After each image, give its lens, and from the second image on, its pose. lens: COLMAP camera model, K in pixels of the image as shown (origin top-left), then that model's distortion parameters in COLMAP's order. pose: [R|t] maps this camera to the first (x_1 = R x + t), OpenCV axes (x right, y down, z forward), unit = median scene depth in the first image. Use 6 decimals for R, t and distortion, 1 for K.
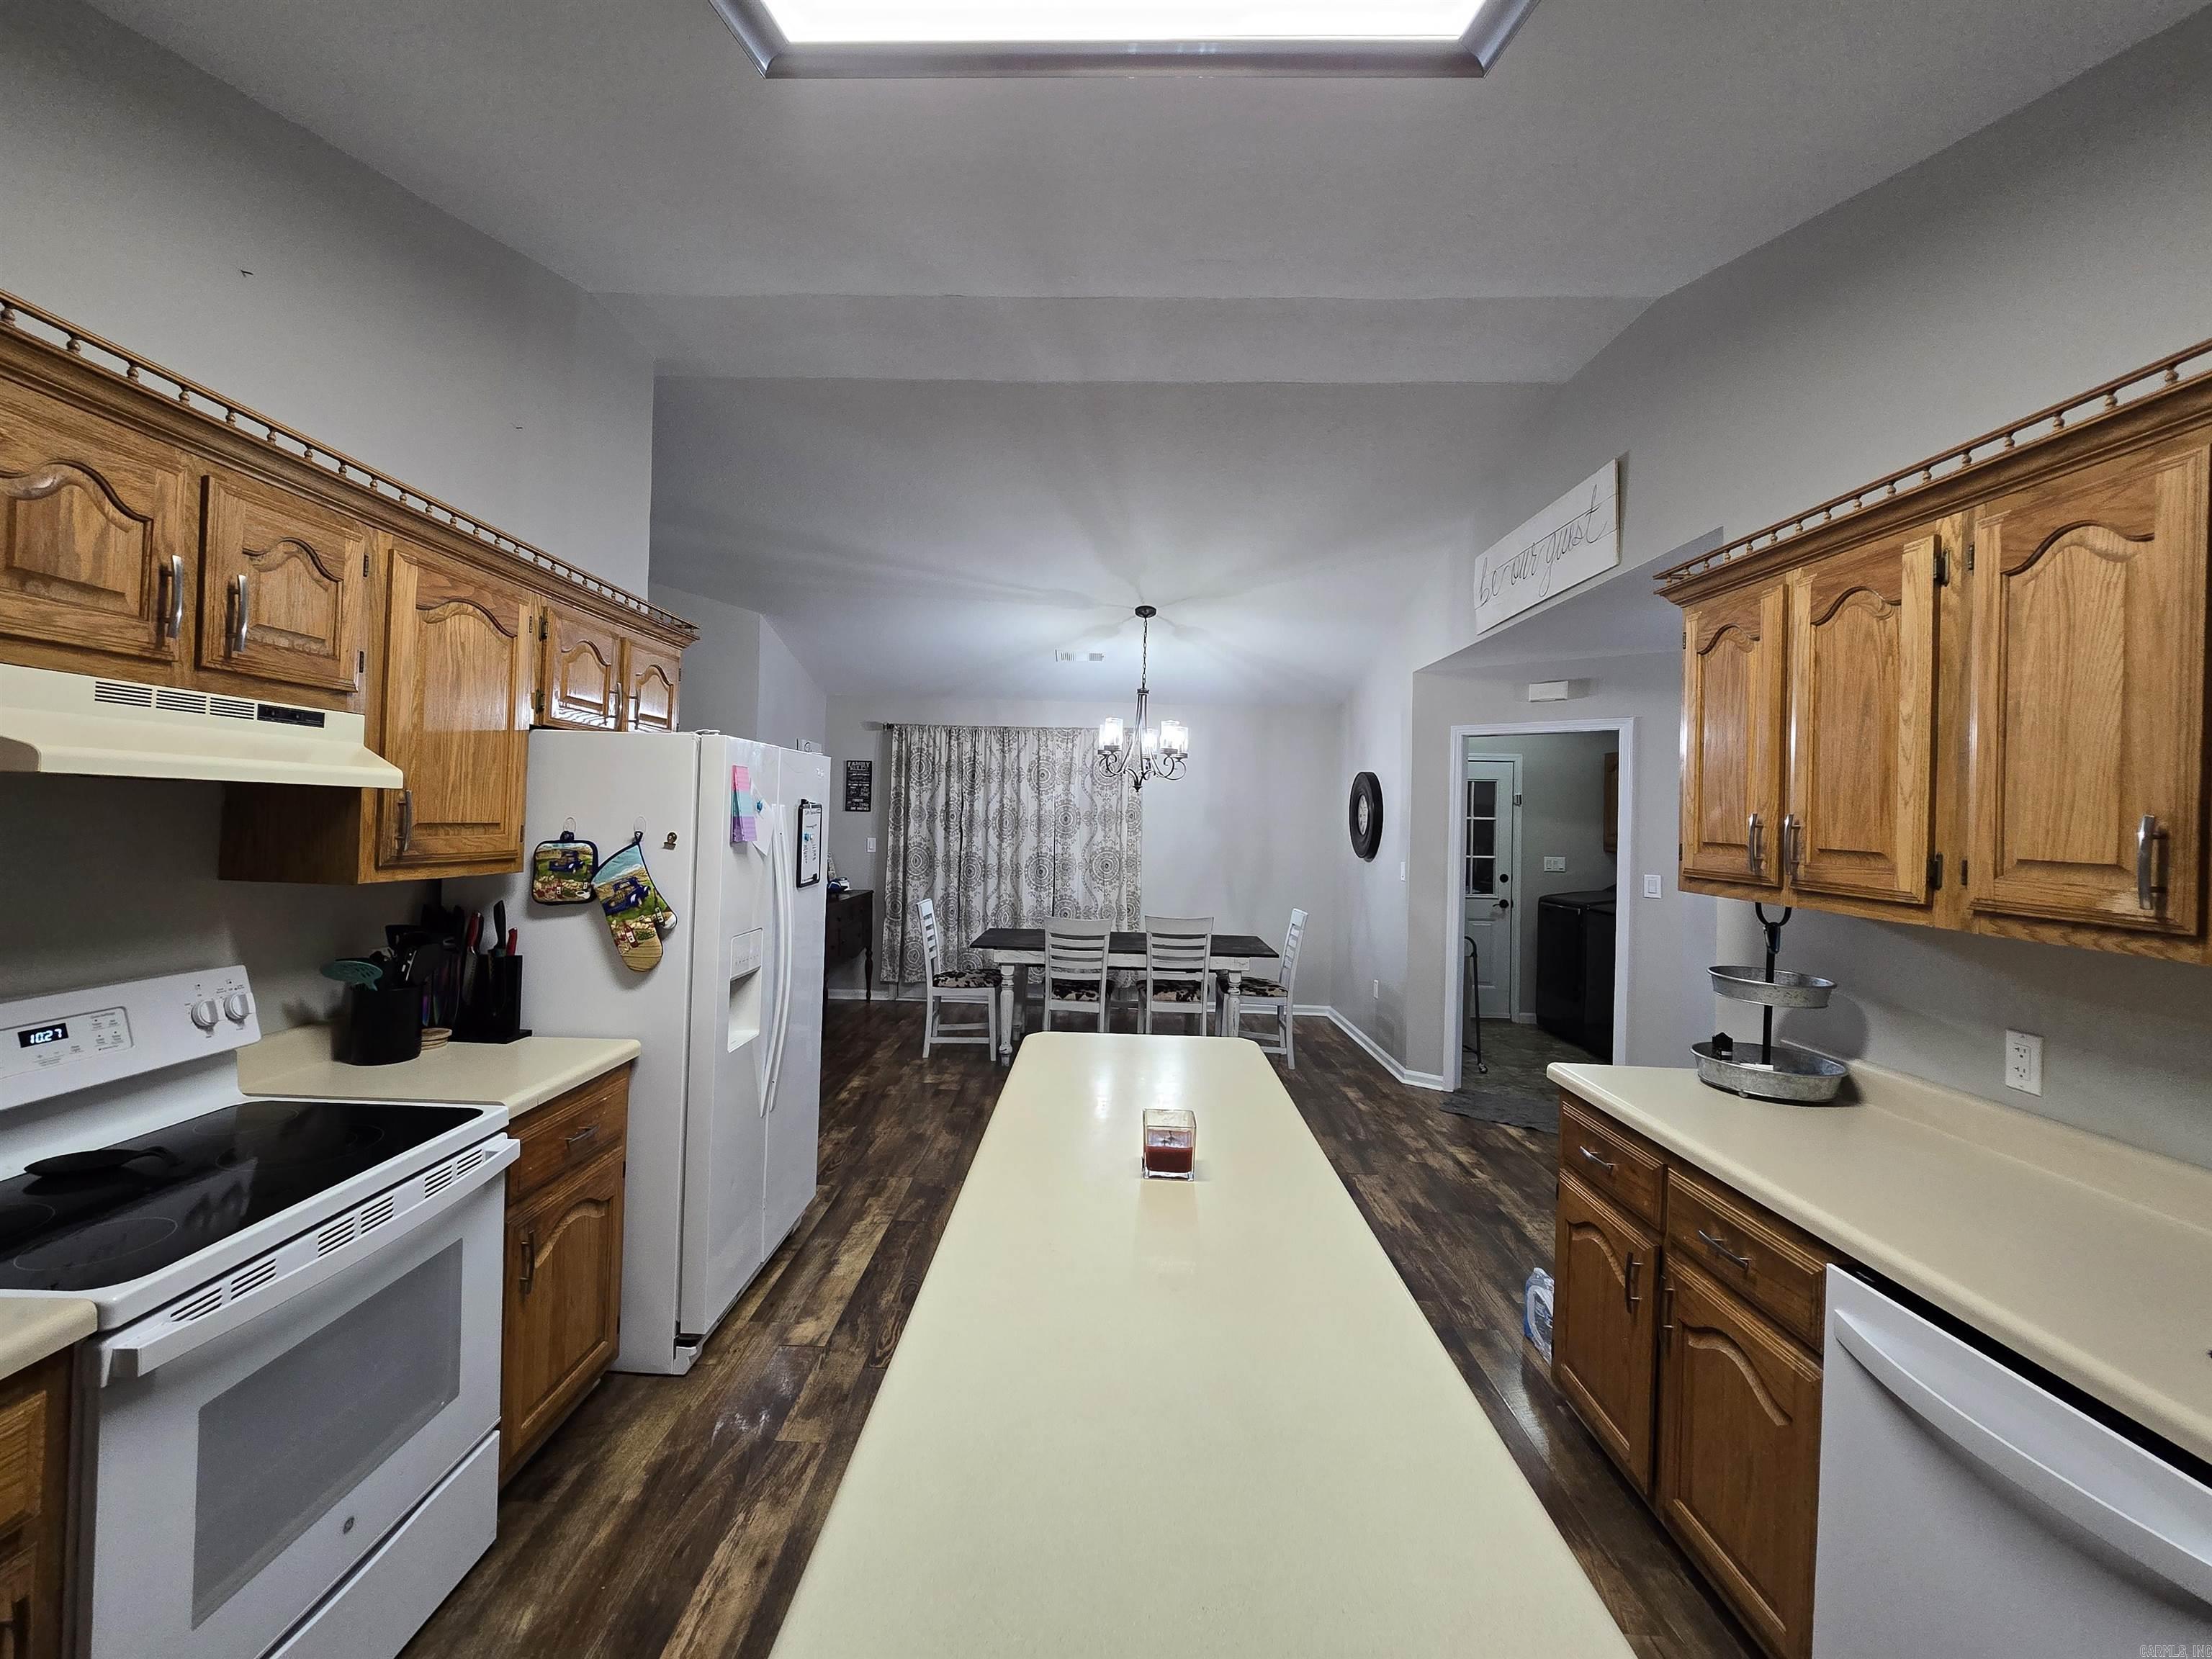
lens RADIAL K [[907.0, 0, 1073.5], [0, 907.0, 807.5], [0, 0, 1]] dist [-0.001242, -0.001779]
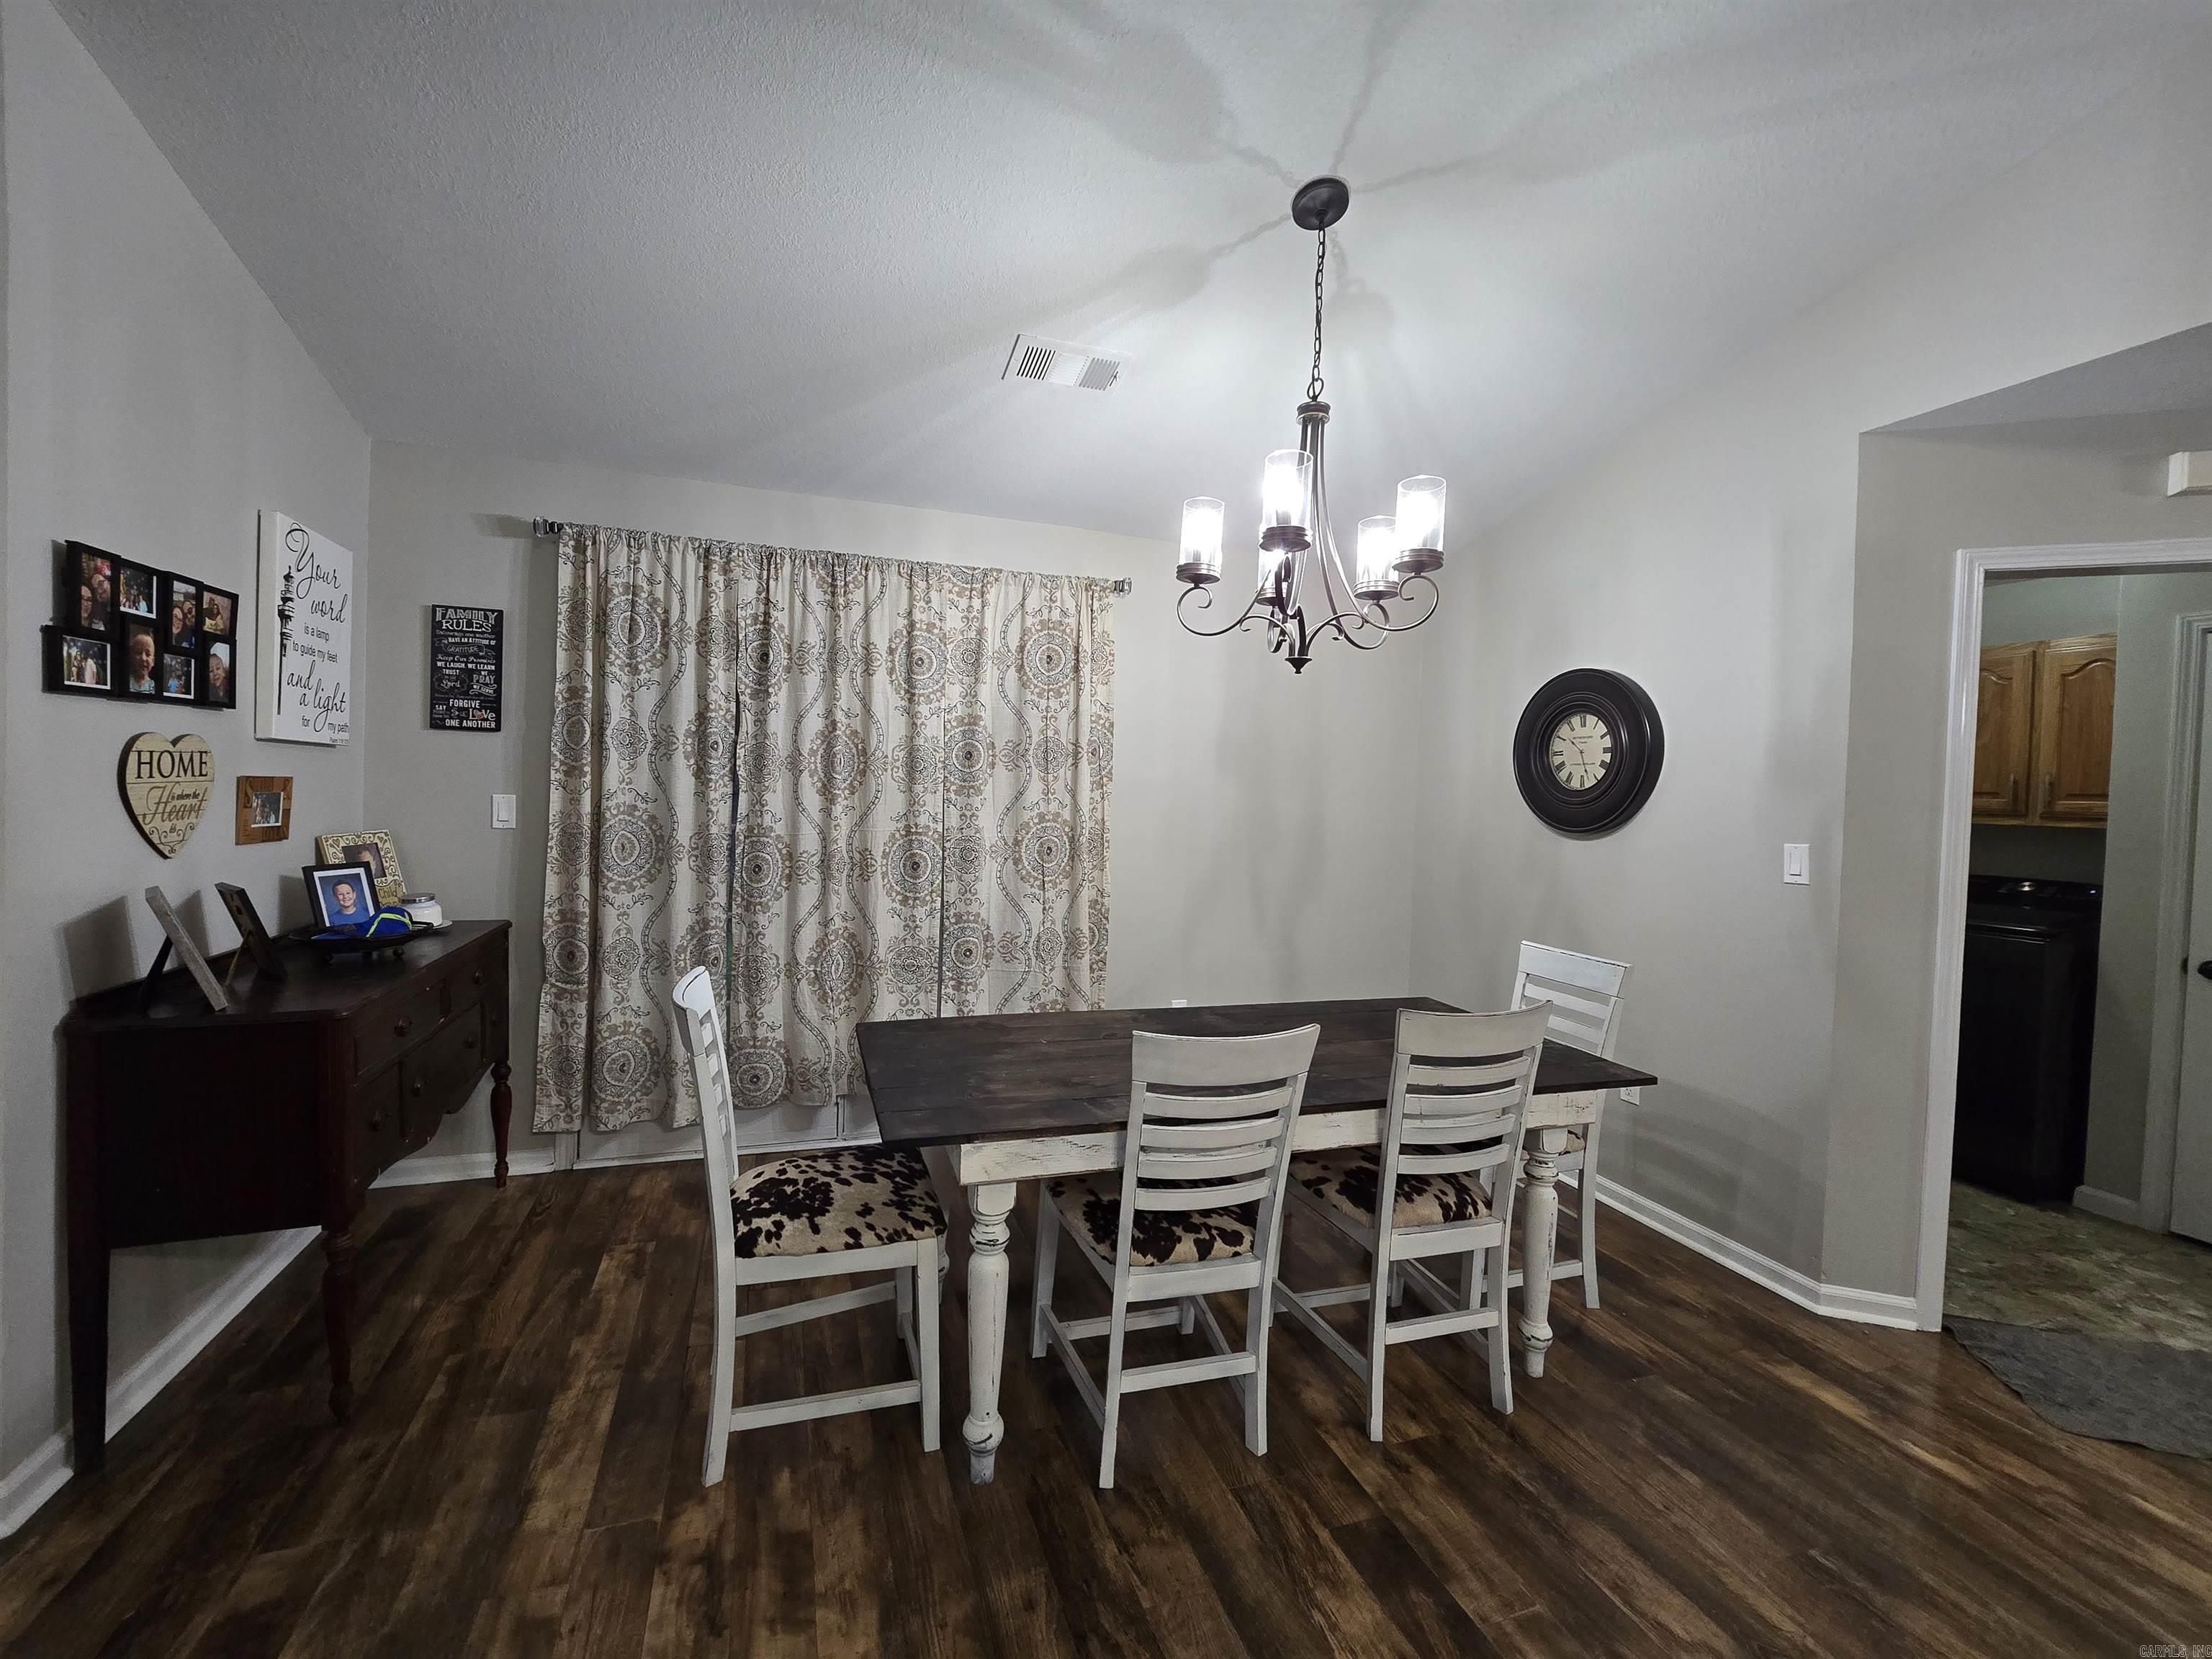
lens RADIAL K [[907.0, 0, 1073.5], [0, 907.0, 807.5], [0, 0, 1]] dist [-0.001242, -0.001779]
pose [[0.940619, -0.003111, 0.339450, -0.204857], [-0.011174, 0.999132, 0.040122, 0.034455], [-0.339281, -0.041532, 0.939768, 0.901773]]
